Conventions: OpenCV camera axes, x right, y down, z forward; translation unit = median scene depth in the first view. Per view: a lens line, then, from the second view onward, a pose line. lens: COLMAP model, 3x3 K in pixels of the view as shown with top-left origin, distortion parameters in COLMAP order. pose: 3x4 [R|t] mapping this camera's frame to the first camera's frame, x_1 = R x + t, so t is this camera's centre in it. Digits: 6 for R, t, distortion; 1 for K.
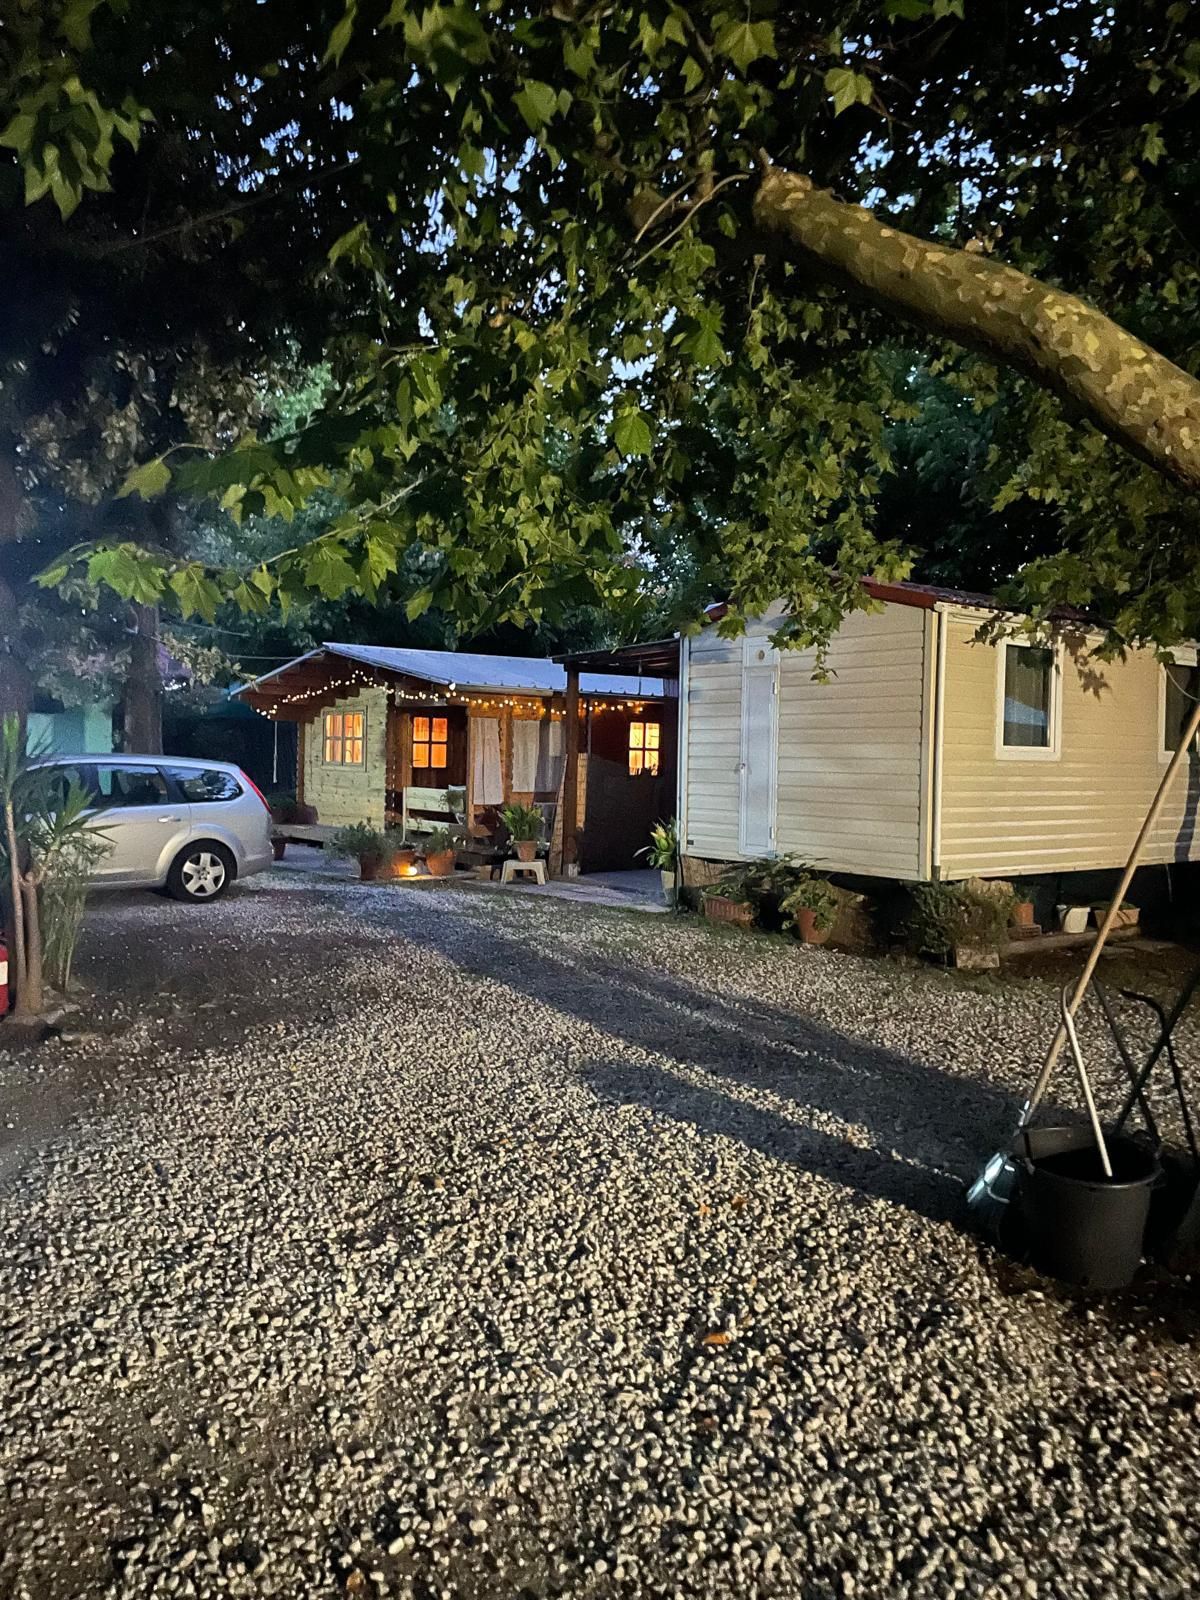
lens RADIAL K [[1207.8, 0, 598.1], [0, 1207.8, 790.4], [0, 0, 1]] dist [0.048445, -0.028784]
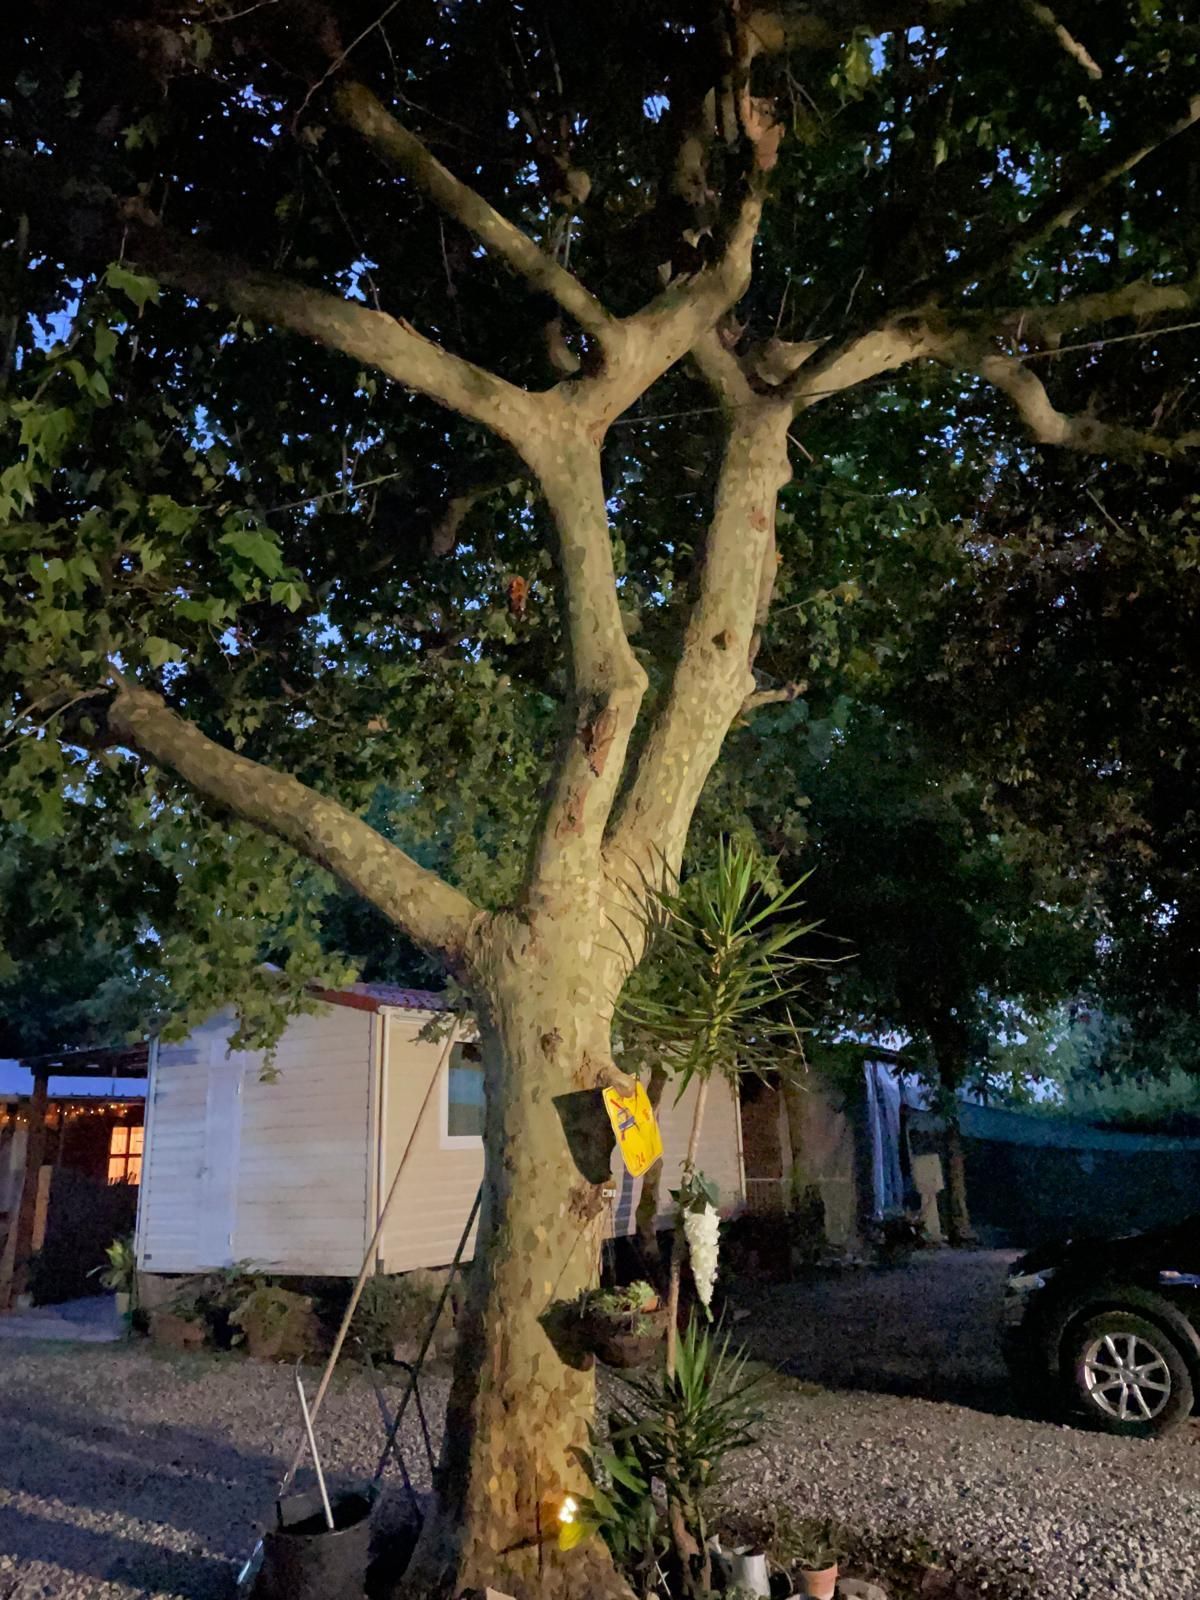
lens RADIAL K [[1207.8, 0, 601.3], [0, 1207.8, 795.5], [0, 0, 1]] dist [0.048445, -0.028784]
pose [[0.935420, 0.054245, 0.349353, 0.066660], [0.055610, 0.953282, -0.296918, 0.002469], [-0.349138, 0.297171, 0.888702, -0.112351]]
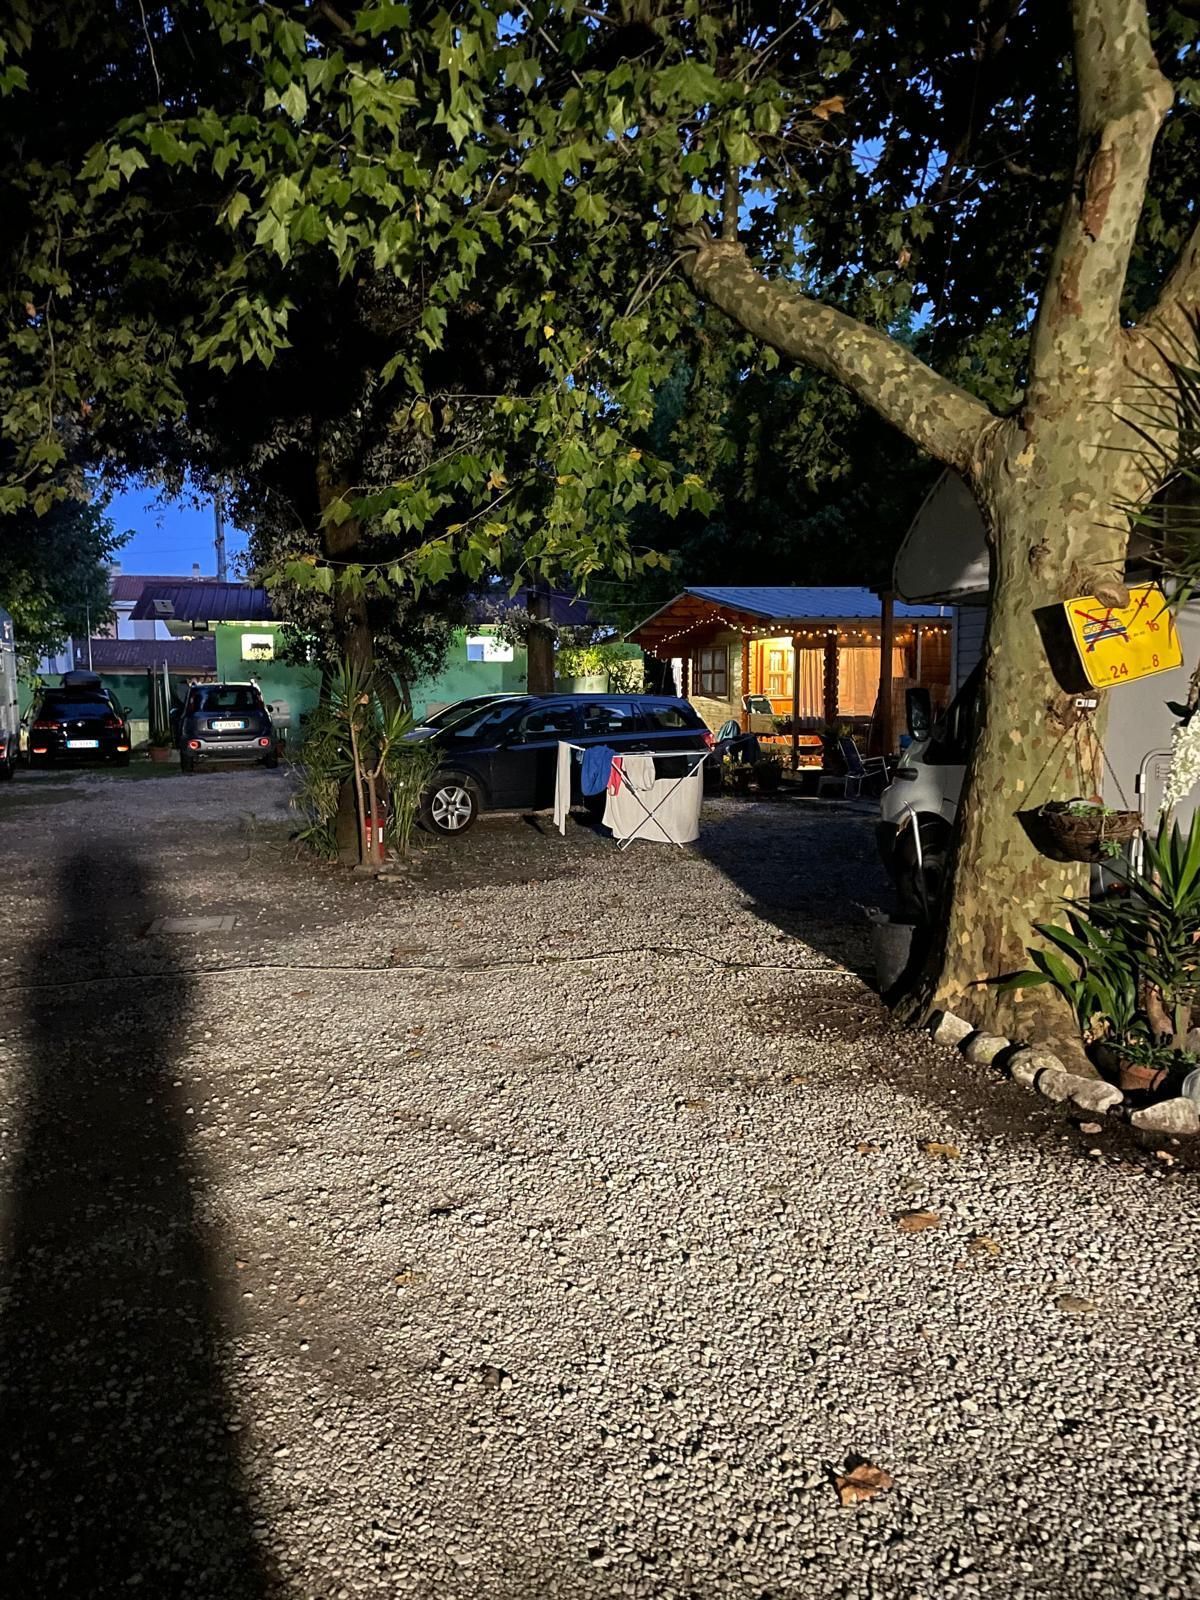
lens RADIAL K [[1207.8, 0, 604.4], [0, 1207.8, 809.8], [0, 0, 1]] dist [0.048445, -0.028784]
pose [[0.918682, 0.017101, -0.394627, 0.236656], [0.010972, 0.997572, 0.068772, 0.014956], [0.394845, -0.067509, 0.916264, -0.147064]]
